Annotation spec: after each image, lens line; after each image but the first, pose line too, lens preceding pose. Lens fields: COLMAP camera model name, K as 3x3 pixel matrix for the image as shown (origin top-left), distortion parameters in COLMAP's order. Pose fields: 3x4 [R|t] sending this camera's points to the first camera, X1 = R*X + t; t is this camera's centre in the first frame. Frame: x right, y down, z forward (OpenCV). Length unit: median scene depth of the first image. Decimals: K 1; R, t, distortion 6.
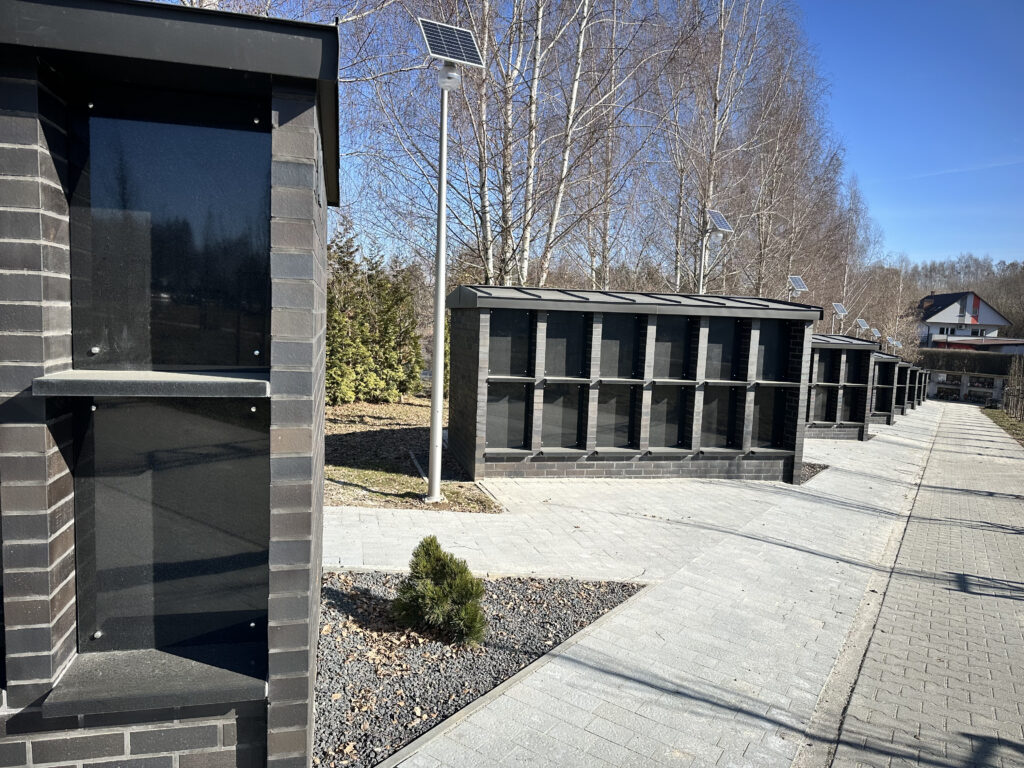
lens RADIAL K [[716.9, 0, 513.8], [0, 716.9, 385.8], [0, 0, 1]] dist [-0.015522, -0.018445]
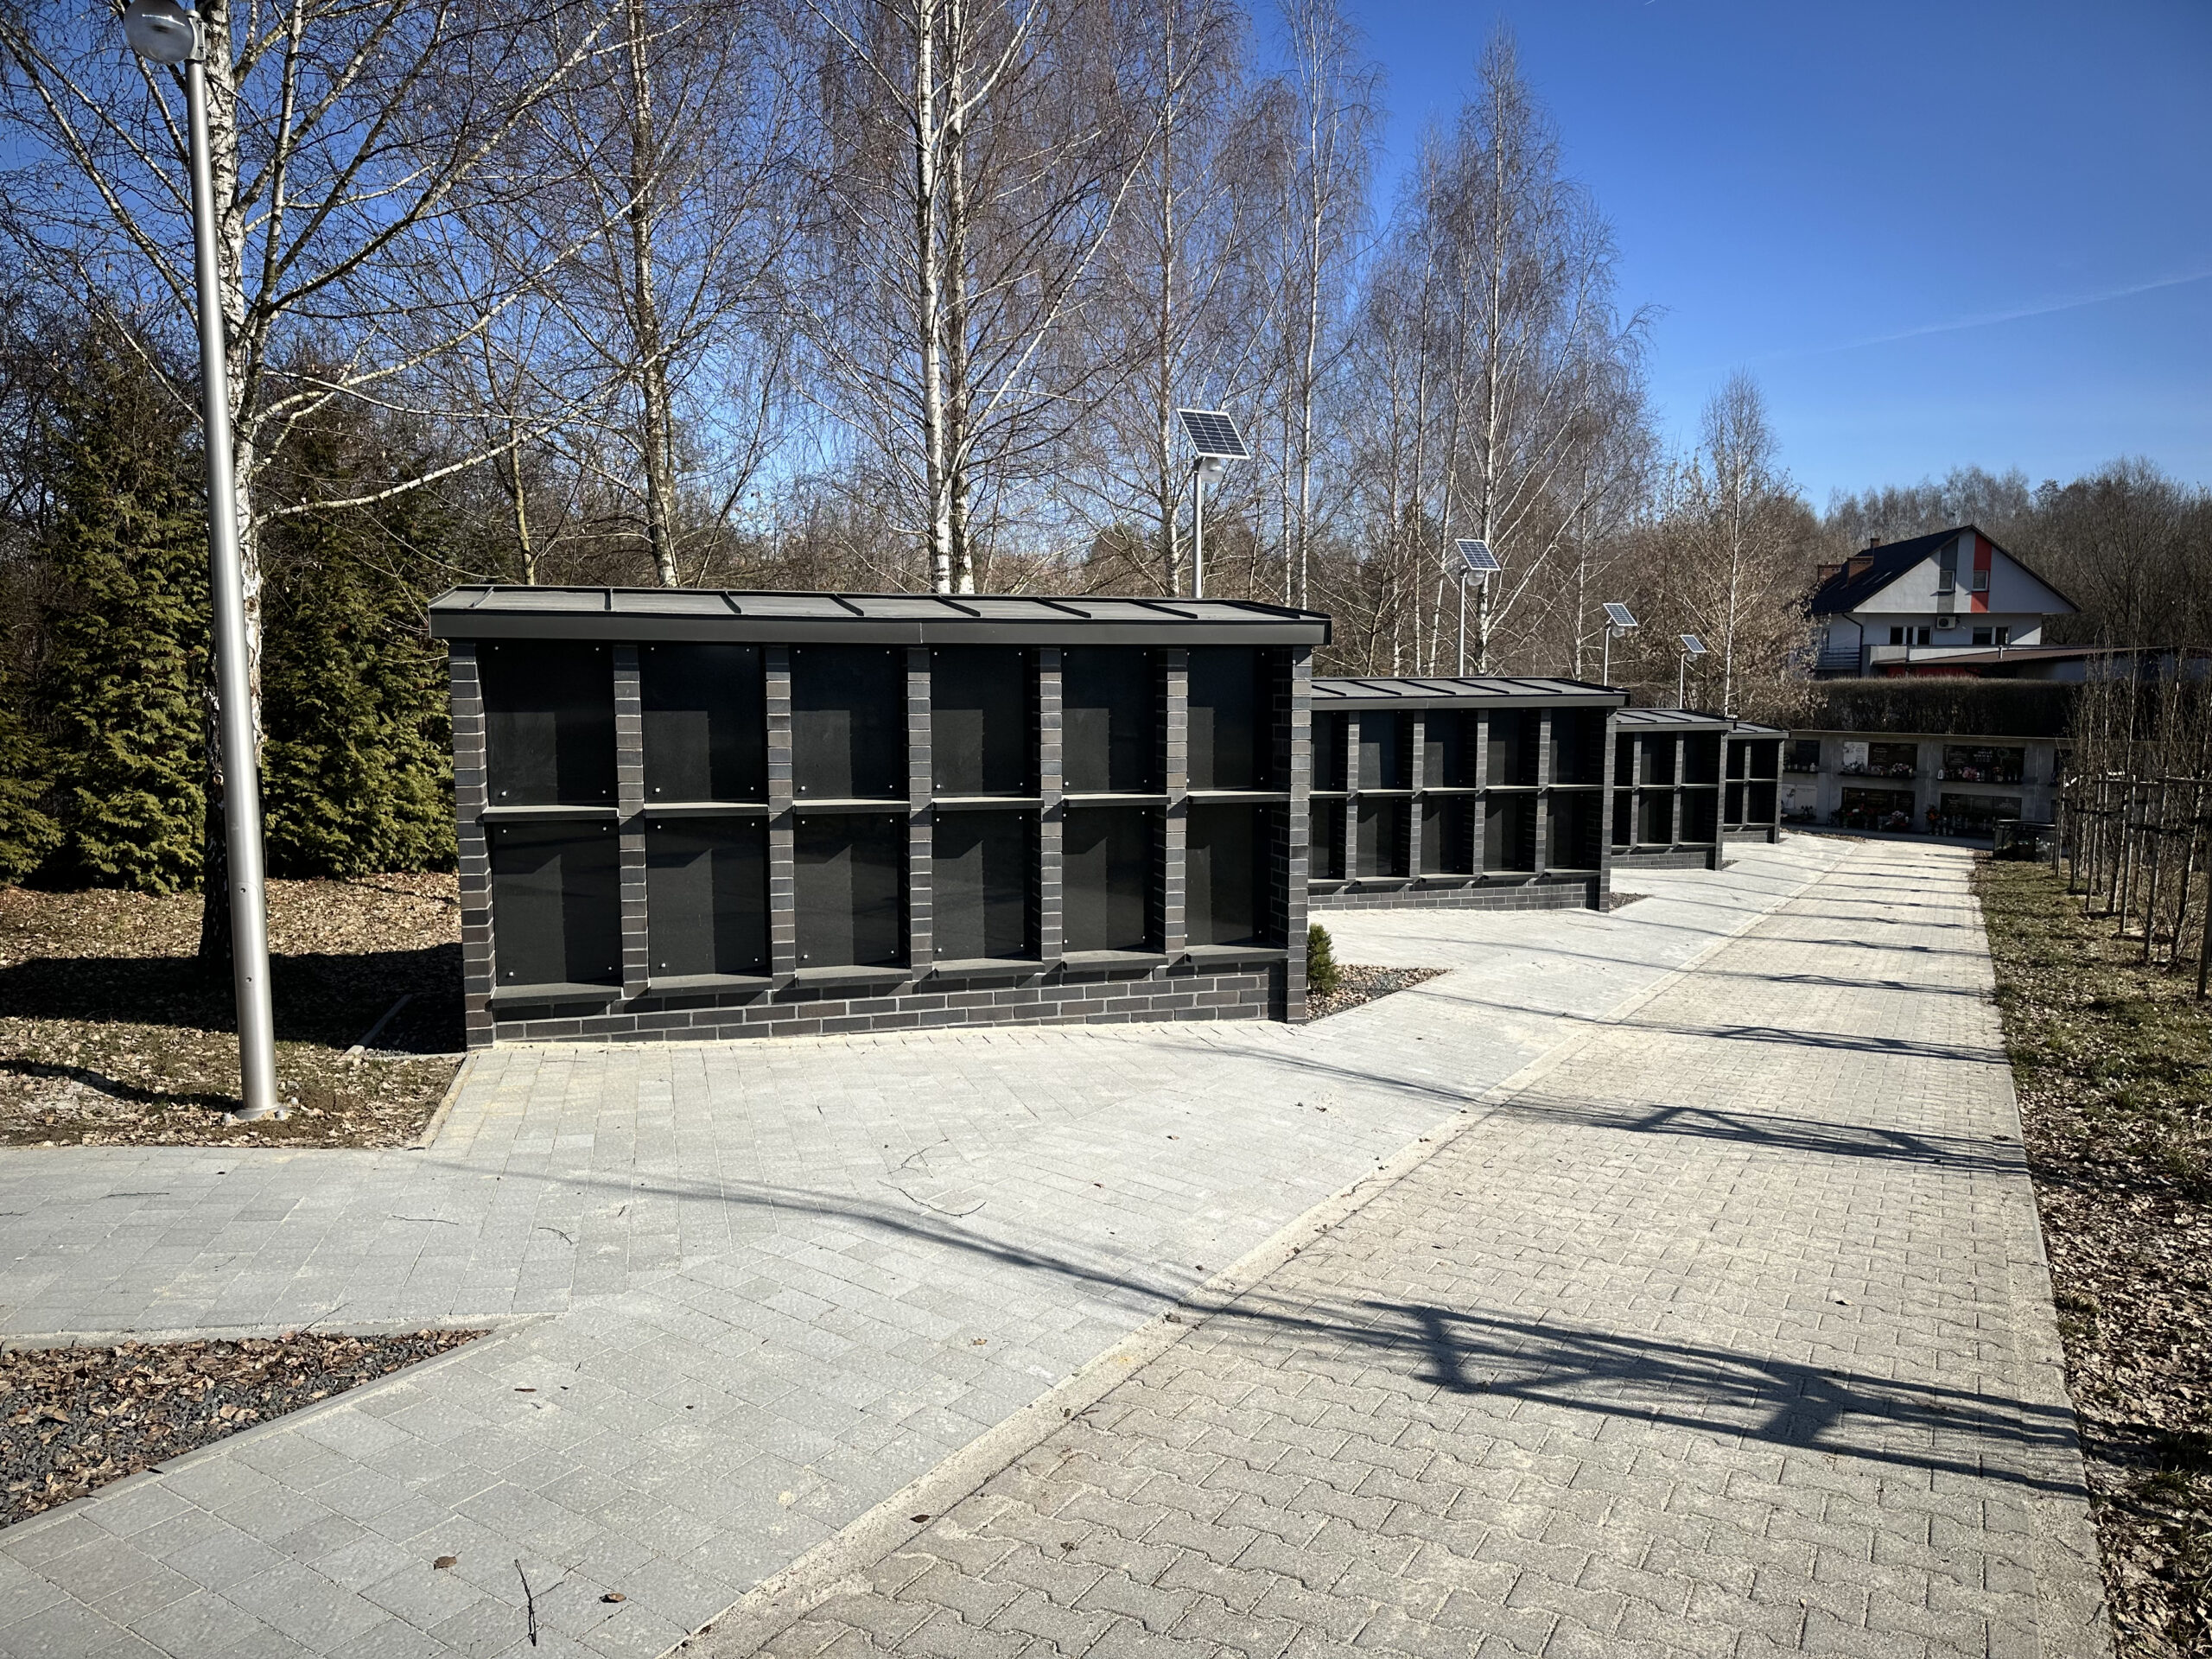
lens RADIAL K [[1548.5, 0, 1101.9], [0, 1548.5, 832.1], [0, 0, 1]] dist [-0.015522, -0.018445]
pose [[0.998255, -0.038570, 0.044718, 0.187352], [0.038061, 0.999201, 0.012177, 0.000759], [-0.045152, -0.010453, 0.998925, 0.268972]]
